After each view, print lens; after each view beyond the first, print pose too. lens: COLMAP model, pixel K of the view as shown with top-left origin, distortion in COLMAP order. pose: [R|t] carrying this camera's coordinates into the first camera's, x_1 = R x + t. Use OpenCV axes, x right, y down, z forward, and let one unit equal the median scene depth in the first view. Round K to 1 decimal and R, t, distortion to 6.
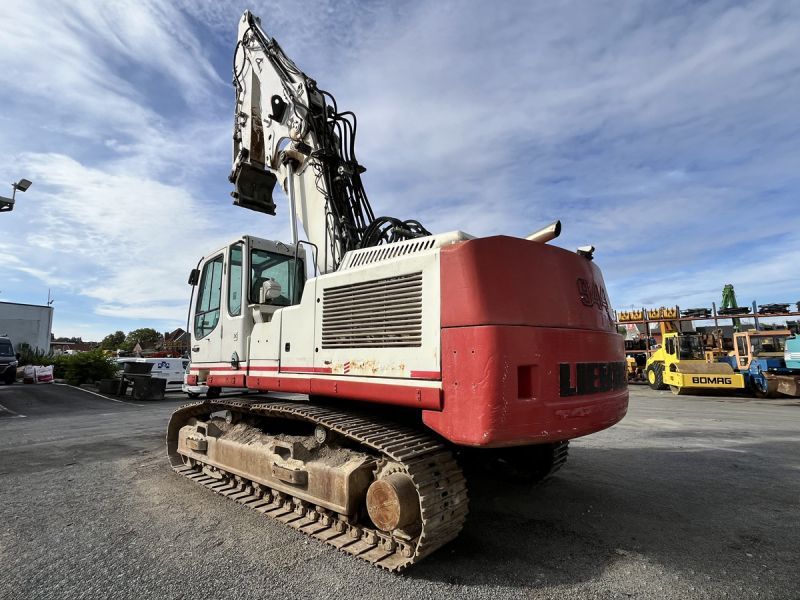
lens RADIAL K [[391.9, 0, 400.8], [0, 391.9, 305.1], [0, 0, 1]] dist [-0.001429, -0.000126]
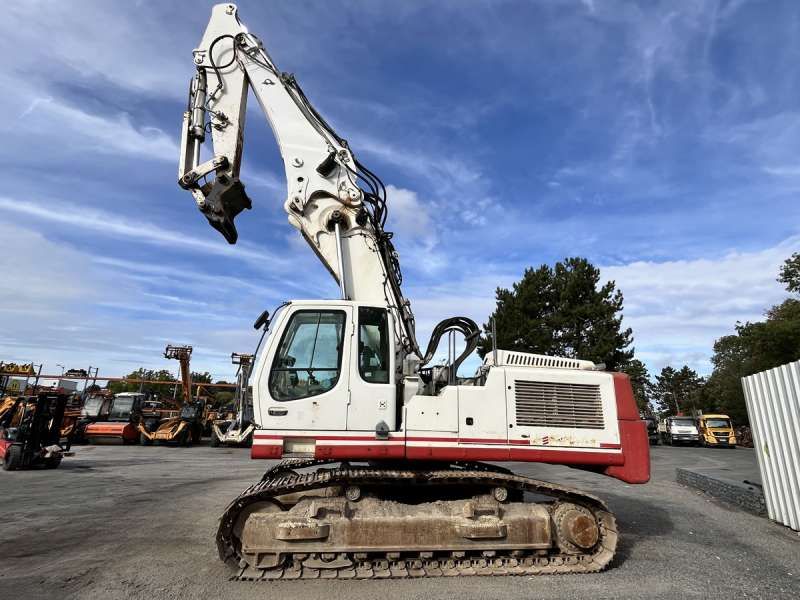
lens RADIAL K [[393.6, 0, 397.4], [0, 393.6, 309.4], [0, 0, 1]] dist [-0.003253, -0.000184]
pose [[0.648438, 0.232704, 0.724829, -0.635829], [-0.139833, 0.972343, -0.187071, 0.014210], [-0.748315, 0.019949, 0.663044, 0.166543]]
